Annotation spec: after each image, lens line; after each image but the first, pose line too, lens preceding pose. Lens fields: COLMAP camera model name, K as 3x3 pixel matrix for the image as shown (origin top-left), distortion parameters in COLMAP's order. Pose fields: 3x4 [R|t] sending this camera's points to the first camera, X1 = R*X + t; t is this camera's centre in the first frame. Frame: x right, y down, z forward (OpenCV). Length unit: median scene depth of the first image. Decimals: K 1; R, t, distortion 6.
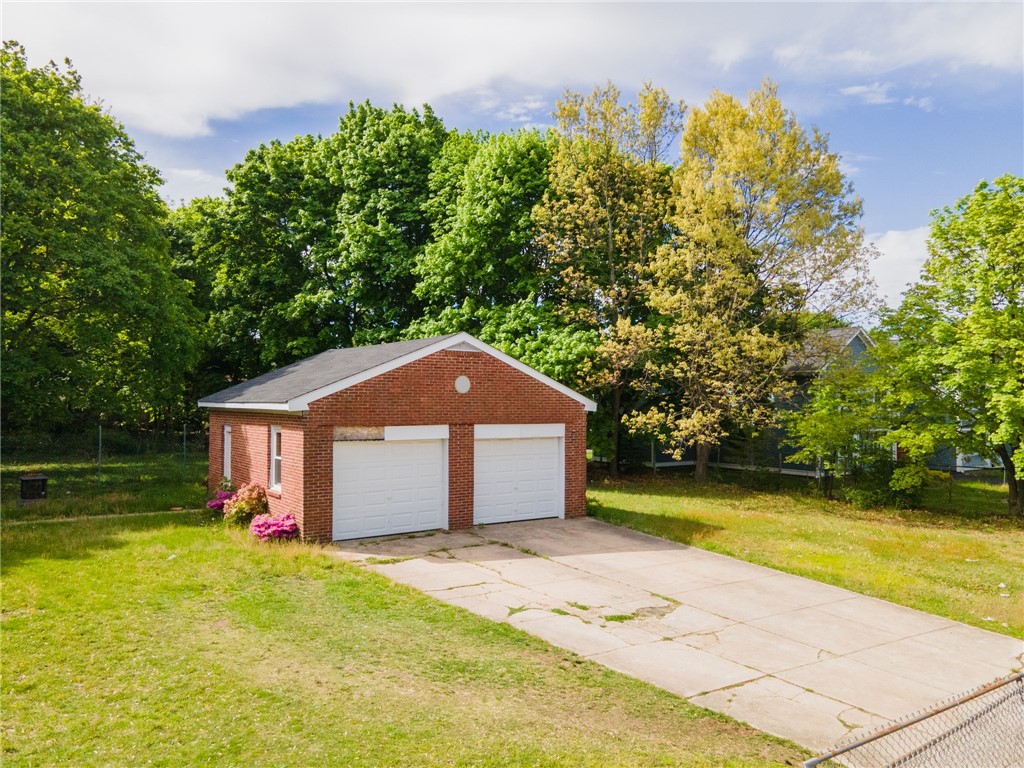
lens RADIAL K [[748.2, 0, 512.0], [0, 748.2, 384.0], [0, 0, 1]] dist [0.052070, 0.000201]
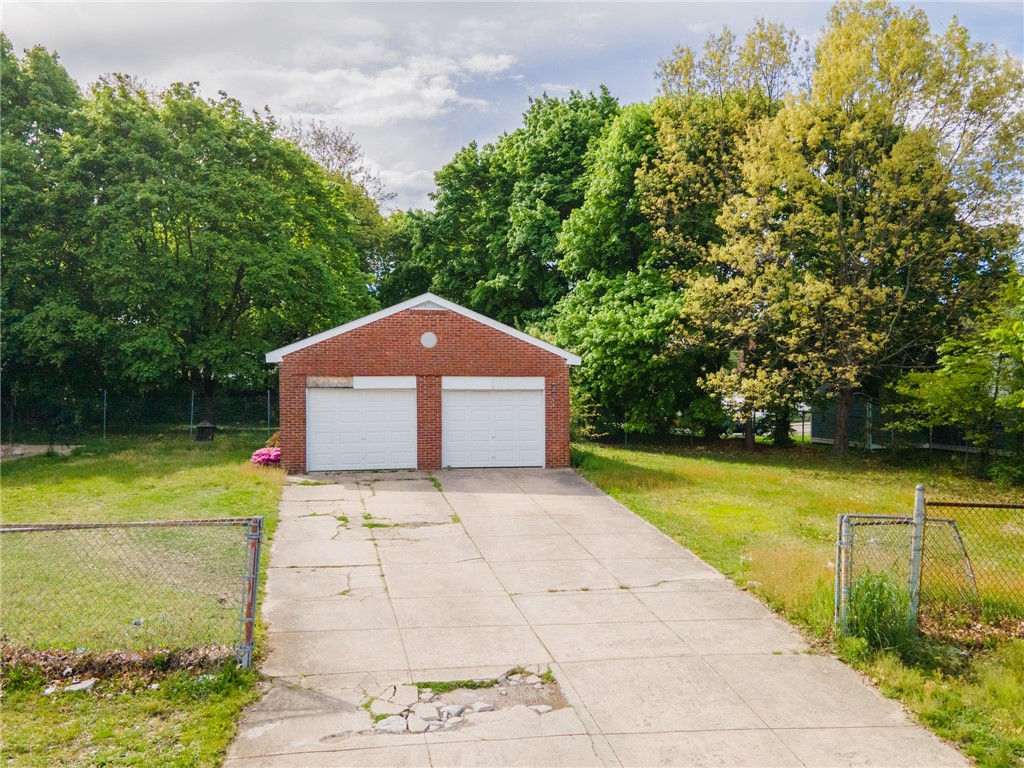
lens RADIAL K [[749.5, 0, 512.0], [0, 749.5, 384.0], [0, 0, 1]] dist [0.042740, 0.001575]
pose [[0.905361, -0.010963, -0.424501, 0.355366], [0.015610, 0.999850, 0.007471, 0.040961], [0.424355, -0.013390, 0.905397, 0.030969]]
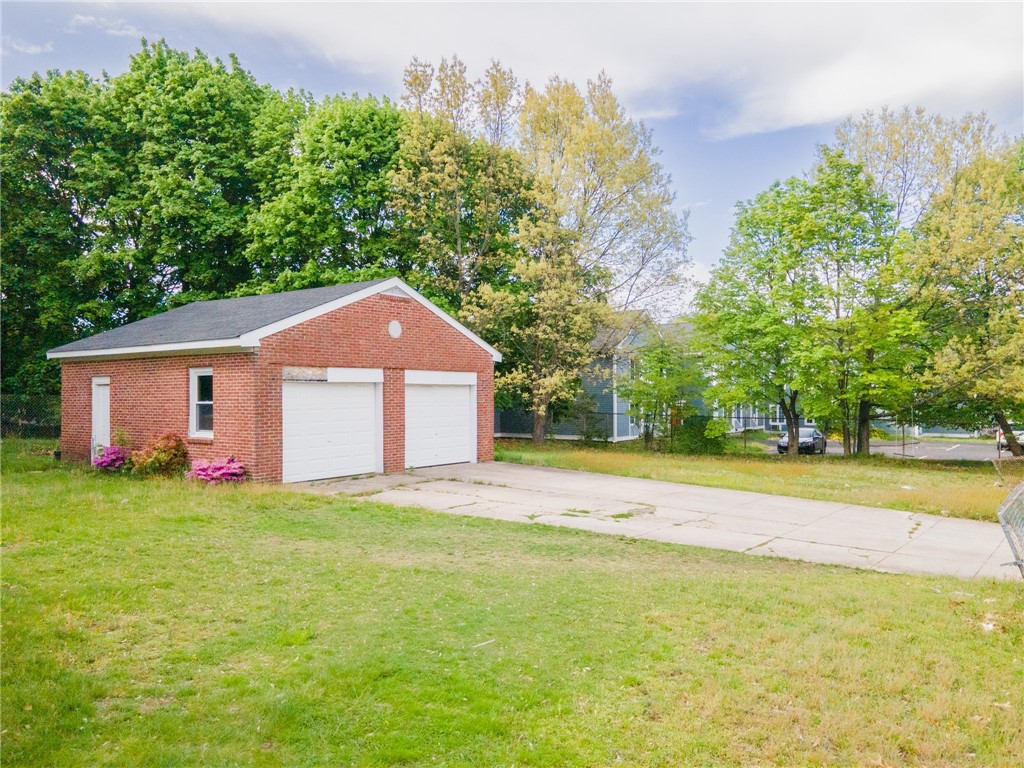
lens RADIAL K [[749.5, 0, 512.0], [0, 749.5, 384.0], [0, 0, 1]] dist [0.042740, 0.001575]
pose [[0.944480, -0.004277, 0.328540, -0.171682], [0.001299, 0.999956, 0.009284, 0.044910], [-0.328565, -0.008342, 0.944445, -0.005569]]
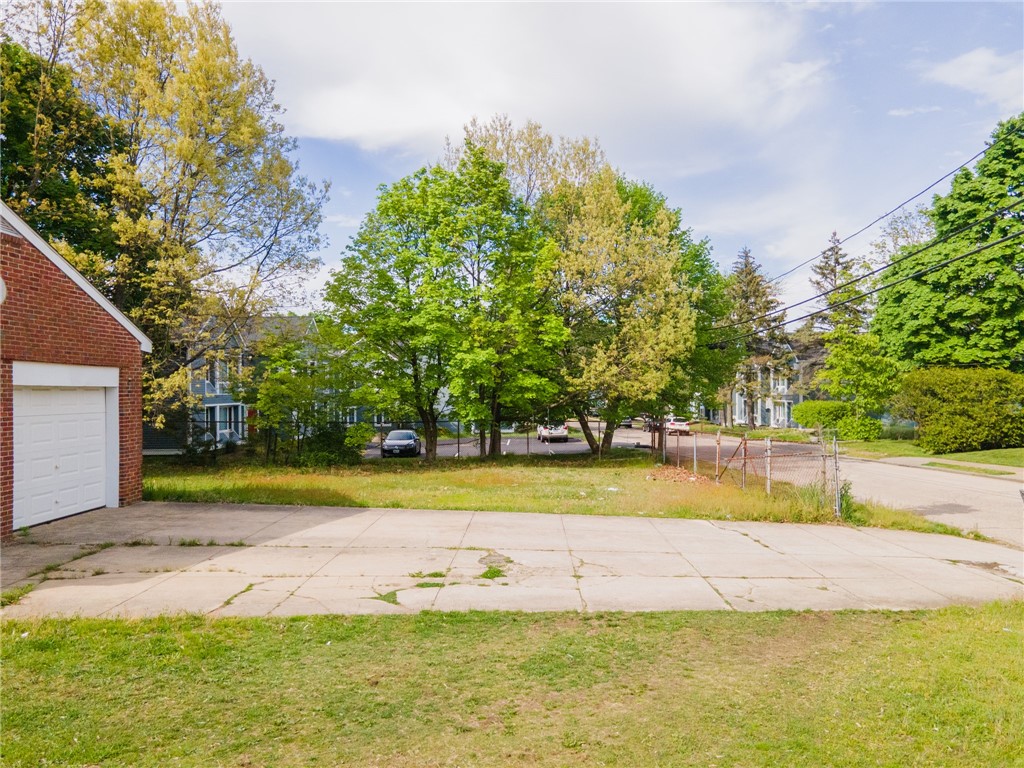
lens RADIAL K [[749.5, 0, 512.0], [0, 749.5, 384.0], [0, 0, 1]] dist [0.042740, 0.001575]
pose [[0.573927, -0.003932, 0.818897, -0.218408], [-0.001495, 0.999982, 0.005849, 0.047496], [-0.818905, -0.004582, 0.573911, 0.235193]]
